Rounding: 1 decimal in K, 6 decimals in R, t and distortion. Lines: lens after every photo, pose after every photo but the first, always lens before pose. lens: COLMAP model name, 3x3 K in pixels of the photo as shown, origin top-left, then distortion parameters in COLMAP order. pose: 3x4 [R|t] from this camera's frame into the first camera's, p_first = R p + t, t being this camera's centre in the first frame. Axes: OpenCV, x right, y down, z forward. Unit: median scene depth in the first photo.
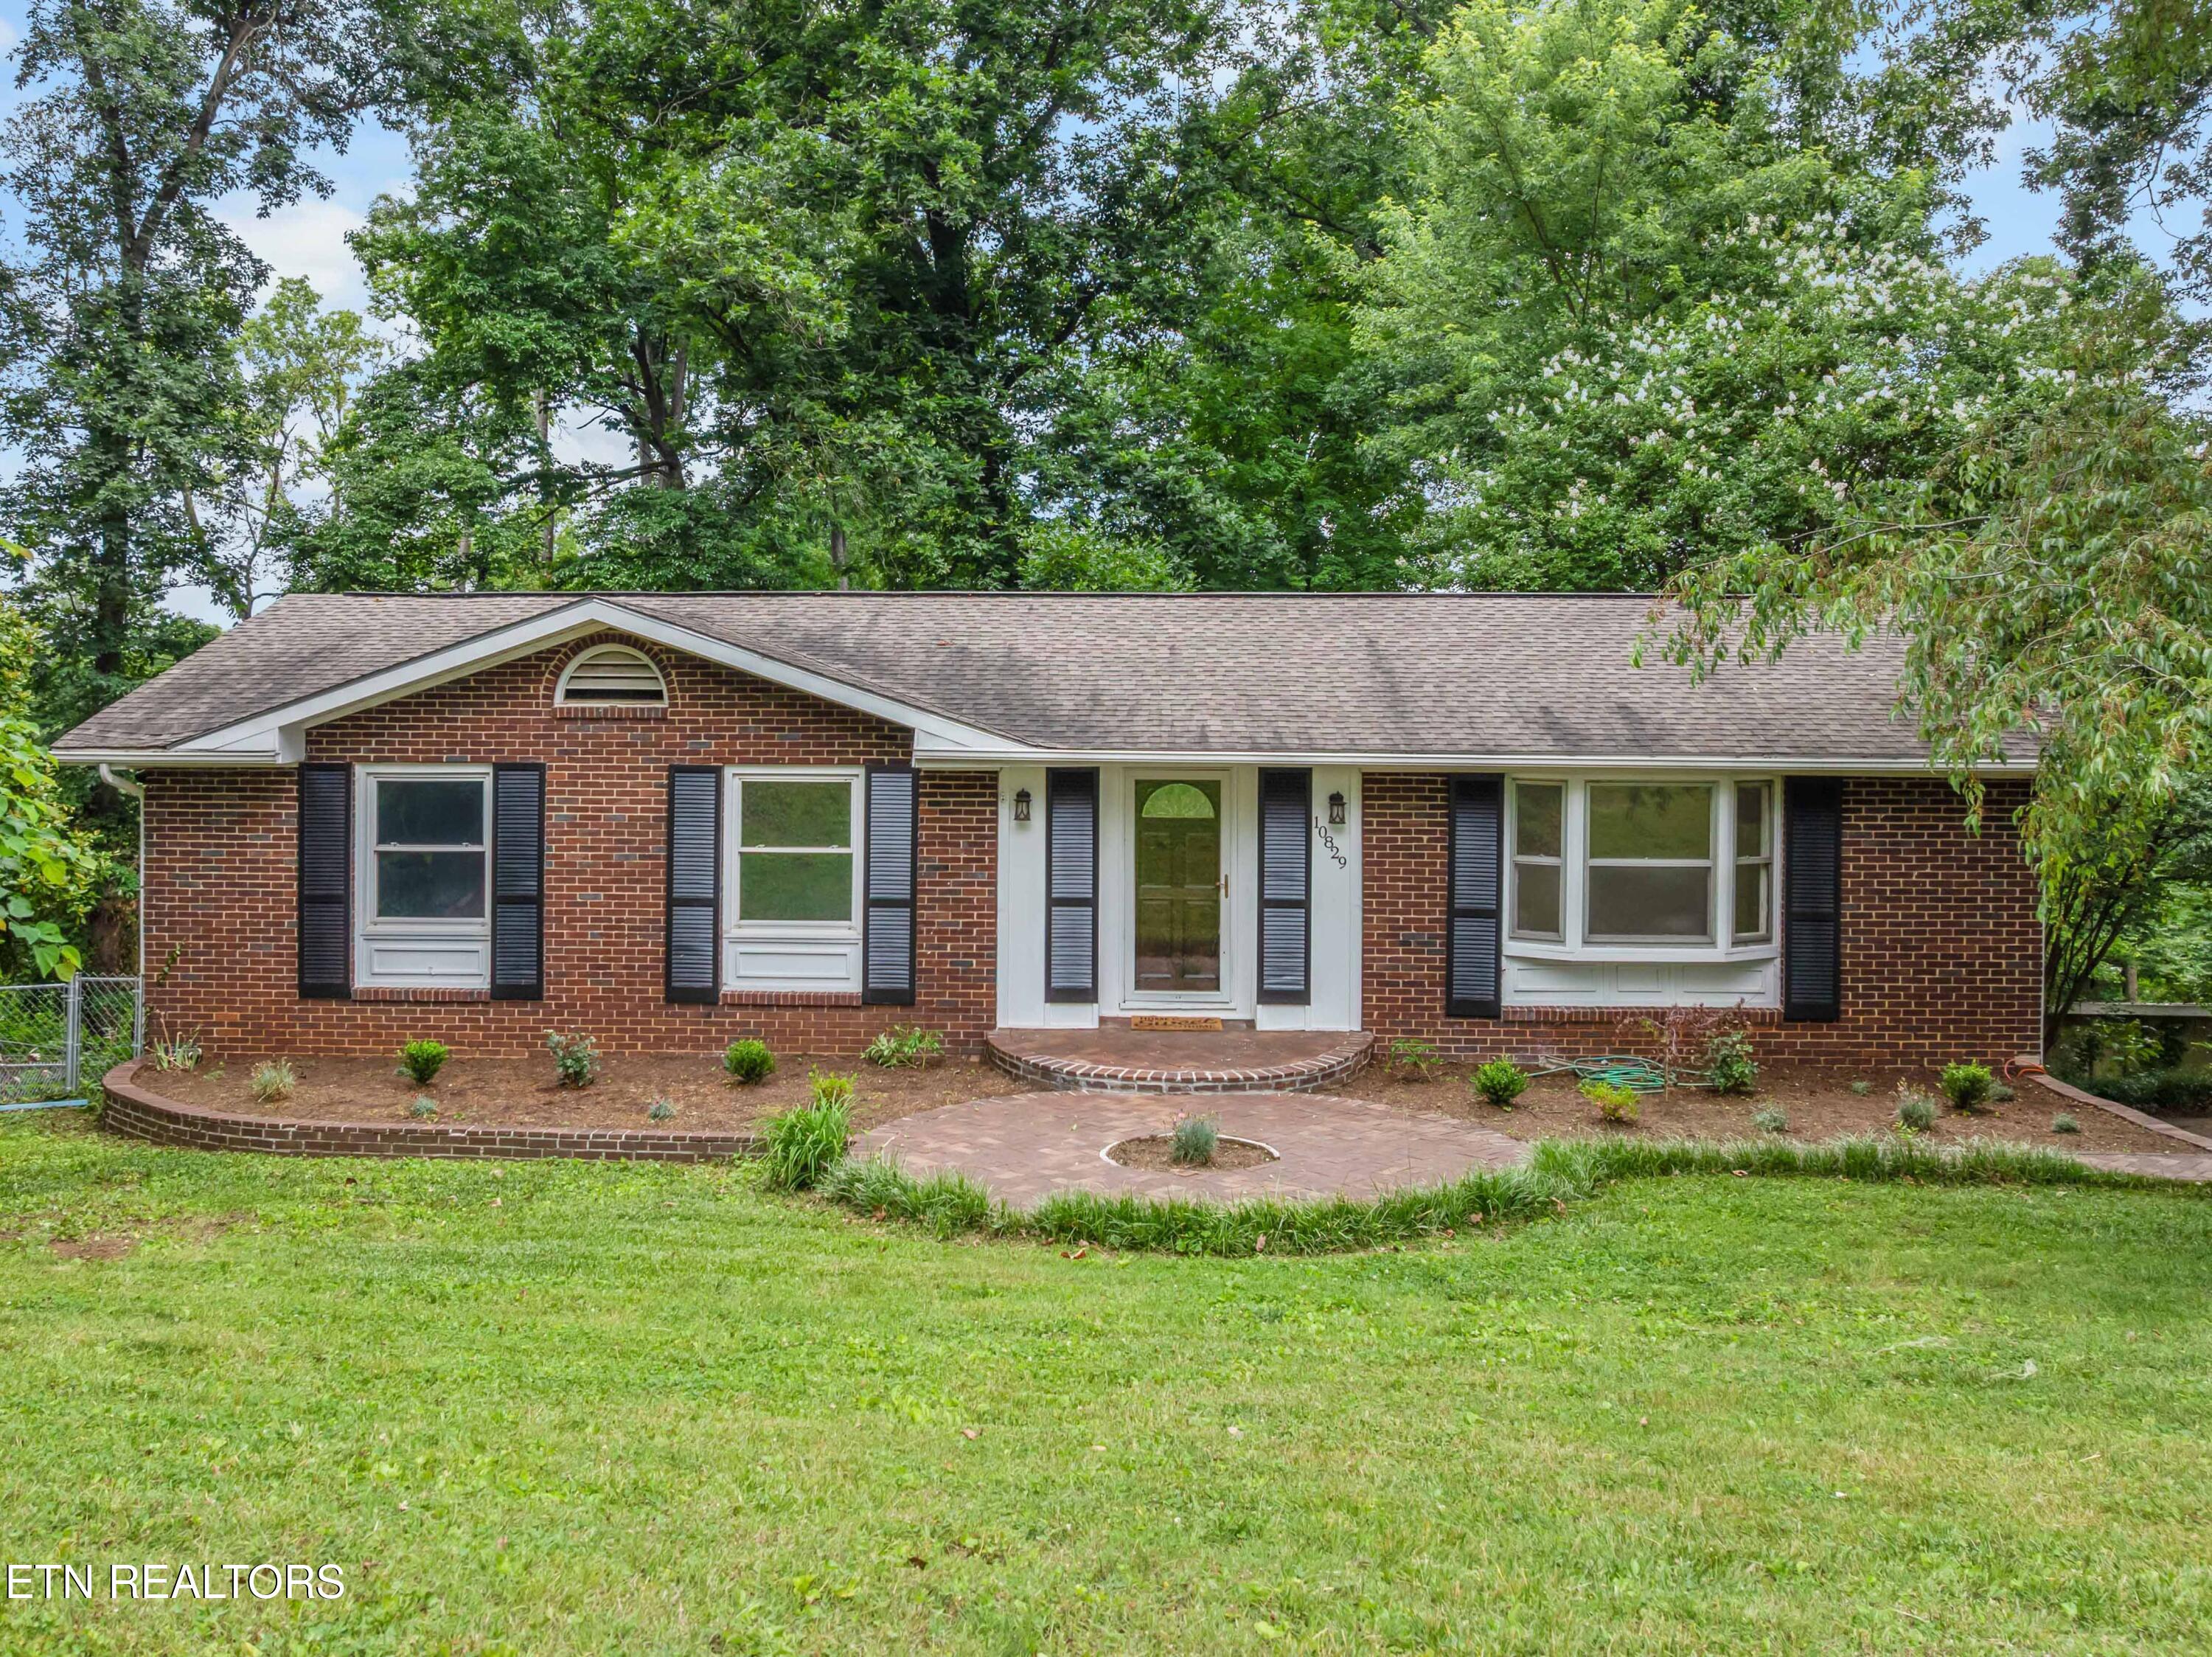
lens RADIAL K [[1671.3, 0, 964.6], [0, 1671.3, 732.1], [0, 0, 1]] dist [-0.000052, -0.041085]
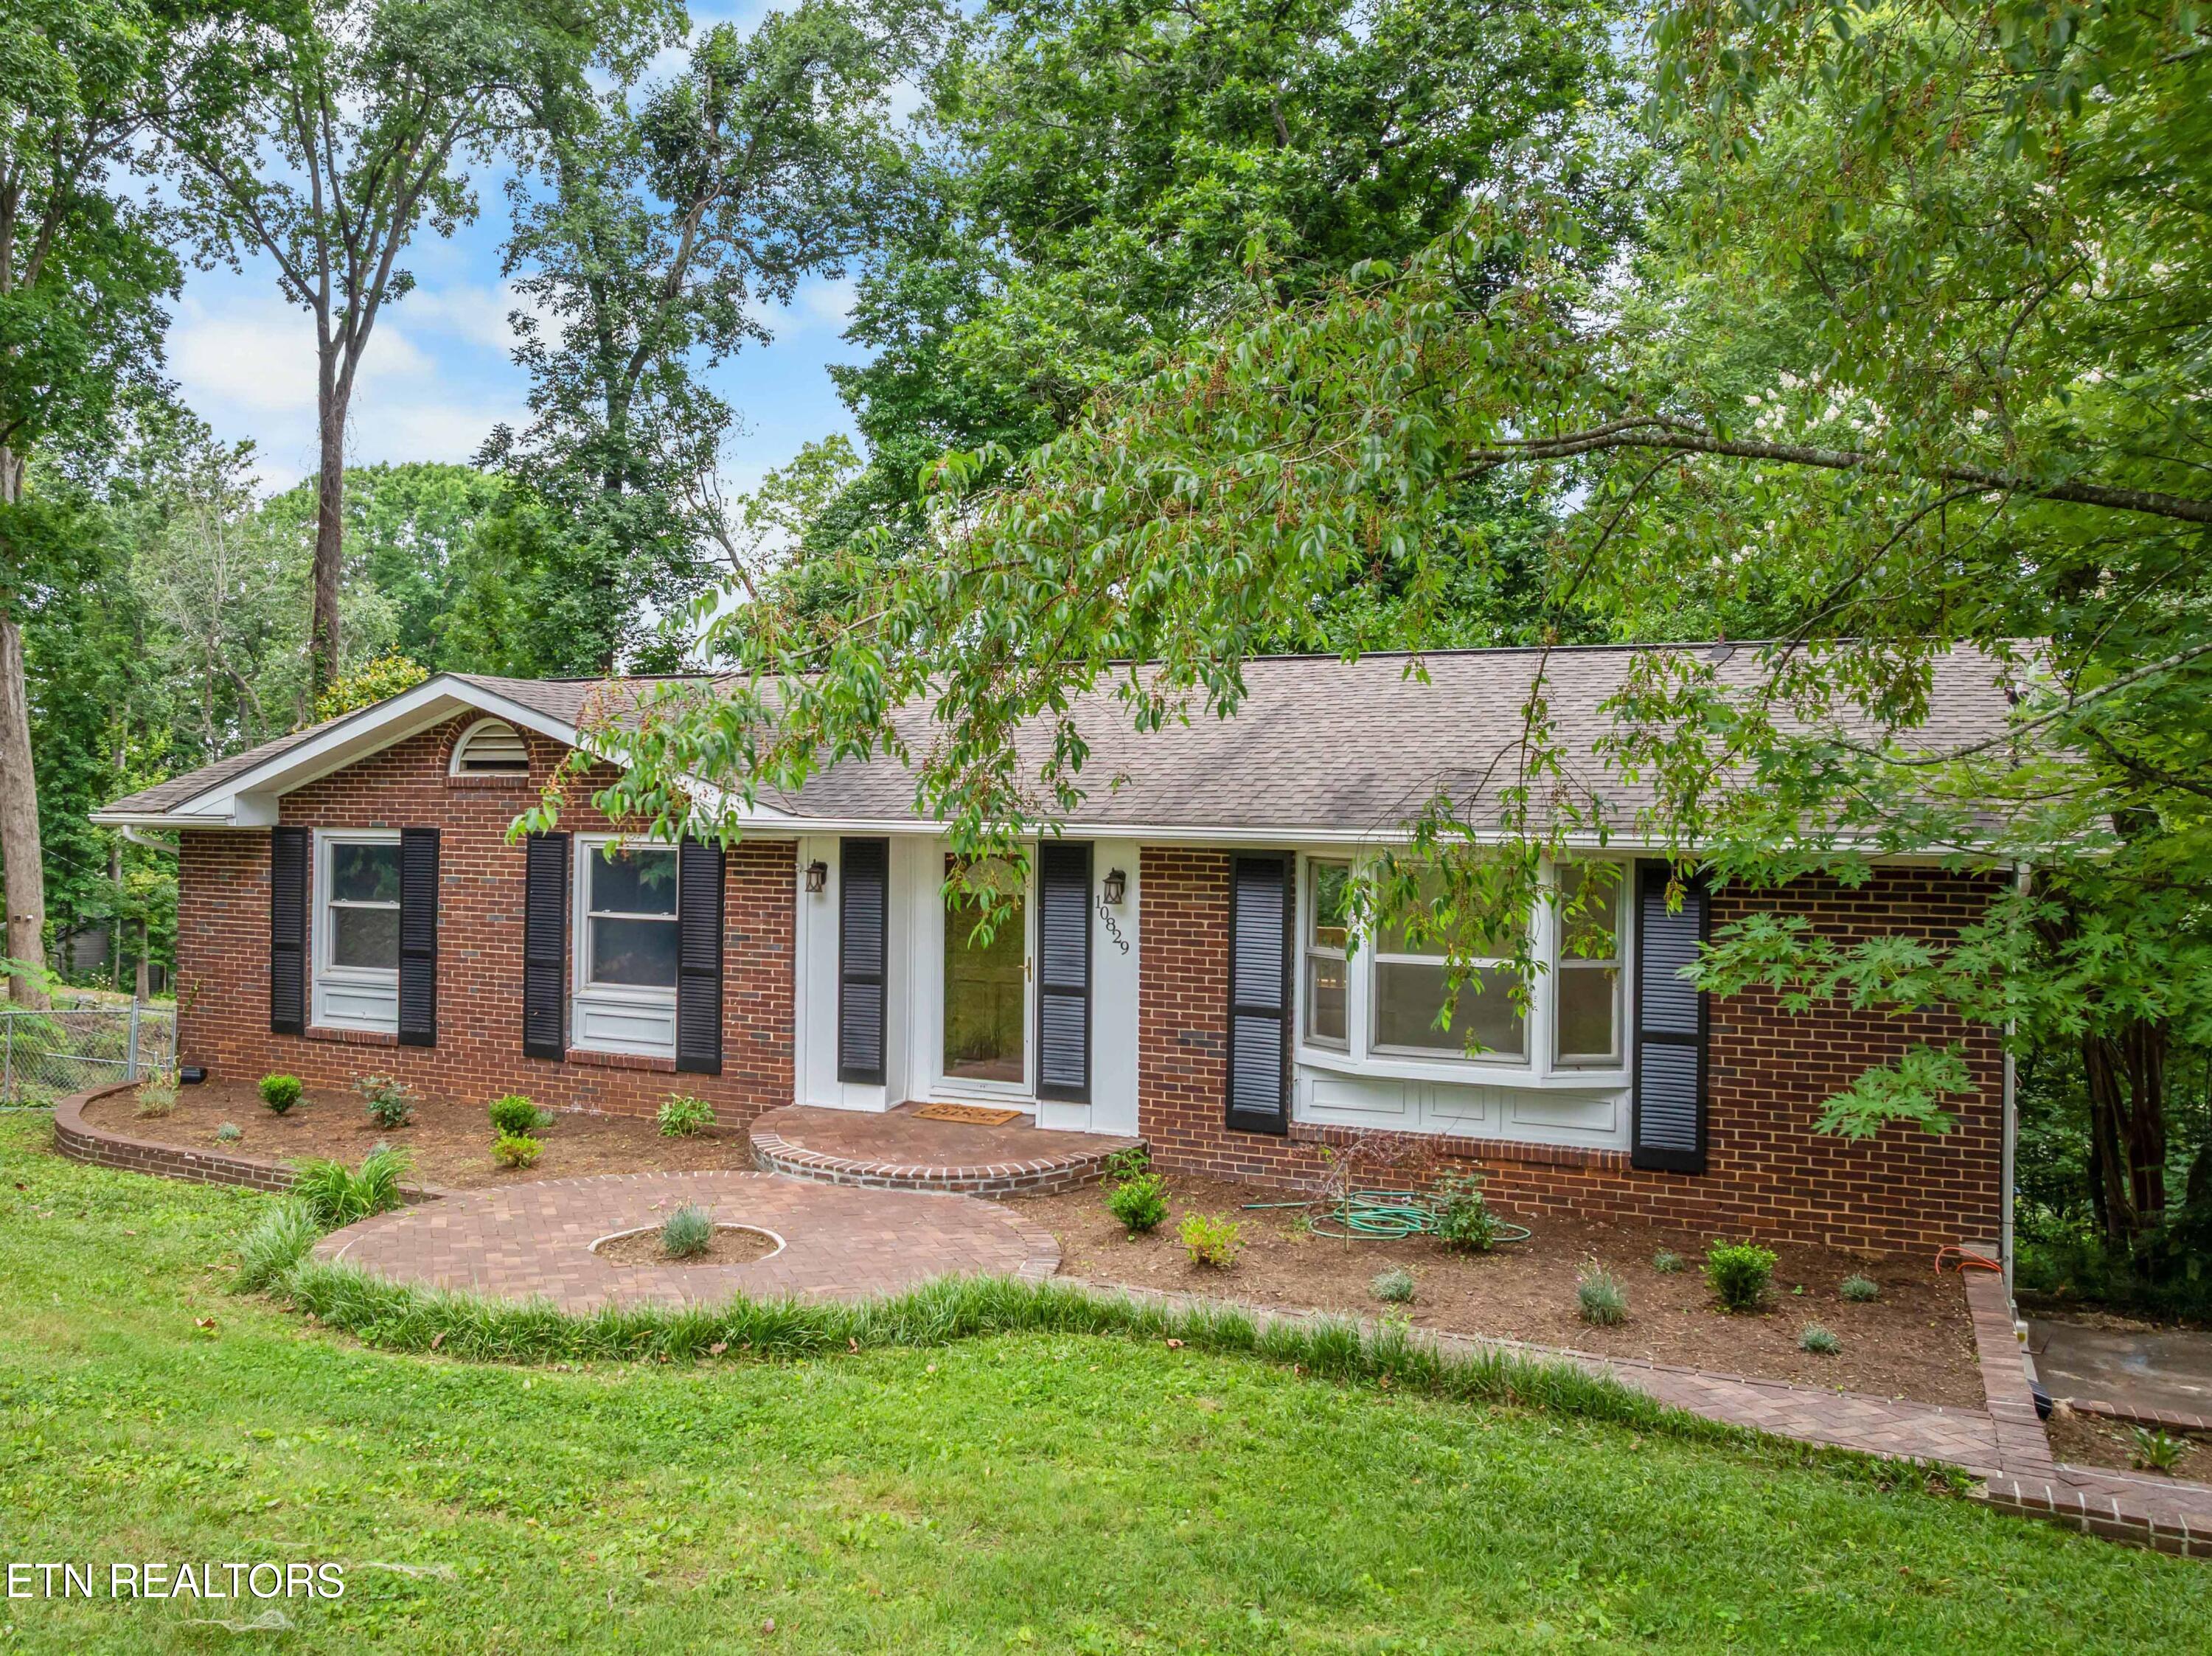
lens RADIAL K [[1570.9, 0, 1018.9], [0, 1570.9, 821.1], [0, 0, 1]] dist [-0.003510, -0.001428]
pose [[0.930128, 0.007876, -0.367152, 0.477947], [-0.009373, 0.999953, -0.002295, 0.012580], [0.367117, 0.005576, 0.930158, 0.194644]]
